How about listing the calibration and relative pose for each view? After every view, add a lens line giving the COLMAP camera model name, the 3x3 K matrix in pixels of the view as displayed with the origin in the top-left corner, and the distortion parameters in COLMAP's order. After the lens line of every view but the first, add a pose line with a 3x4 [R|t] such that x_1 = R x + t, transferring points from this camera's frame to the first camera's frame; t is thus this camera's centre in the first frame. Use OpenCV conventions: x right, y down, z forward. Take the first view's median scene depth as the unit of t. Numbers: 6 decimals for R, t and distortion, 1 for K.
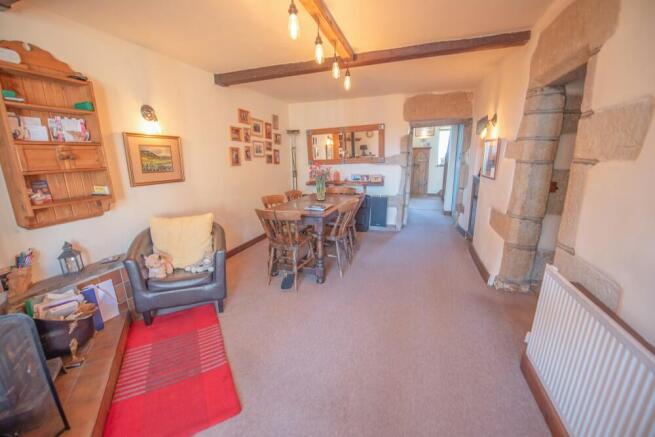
lens RADIAL K [[283.0, 0, 324.7], [0, 283.0, 218.6], [0, 0, 1]] dist [-0.016003, -0.001576]
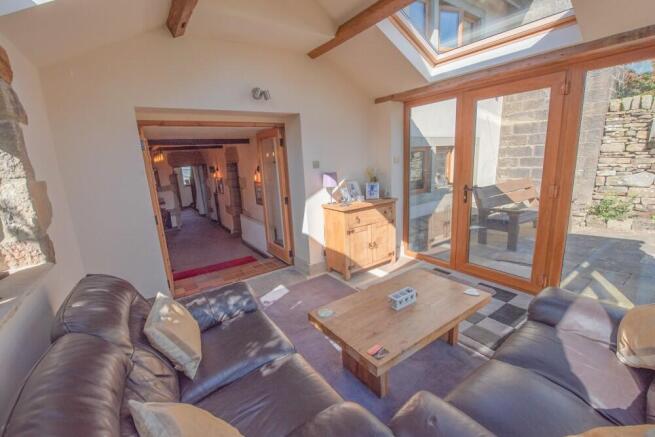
lens RADIAL K [[283.0, 0, 329.5], [0, 283.0, 218.6], [0, 0, 1]] dist [-0.016003, -0.001576]
pose [[0.621289, -0.198780, 0.757949, -0.359826], [0.228739, 0.971166, 0.067202, 0.057626], [-0.749452, 0.131621, 0.648843, -0.622950]]
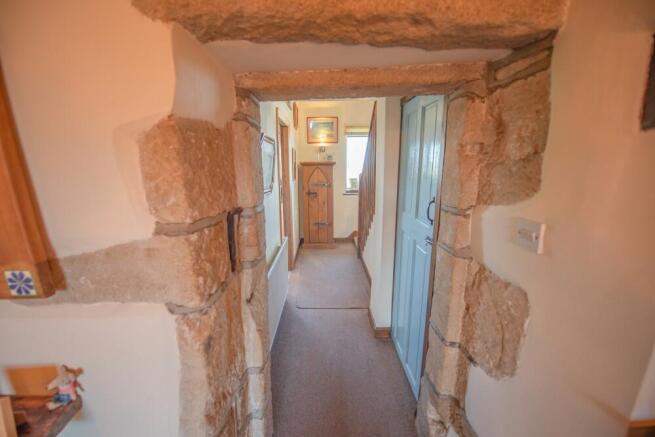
lens RADIAL K [[283.0, 0, 325.8], [0, 283.0, 218.1], [0, 0, 1]] dist [-0.016003, -0.001576]
pose [[0.950442, -0.056727, 0.305684, 0.244509], [0.065328, 0.997702, -0.017973, -0.179861], [-0.303962, 0.037052, 0.951963, 0.635293]]
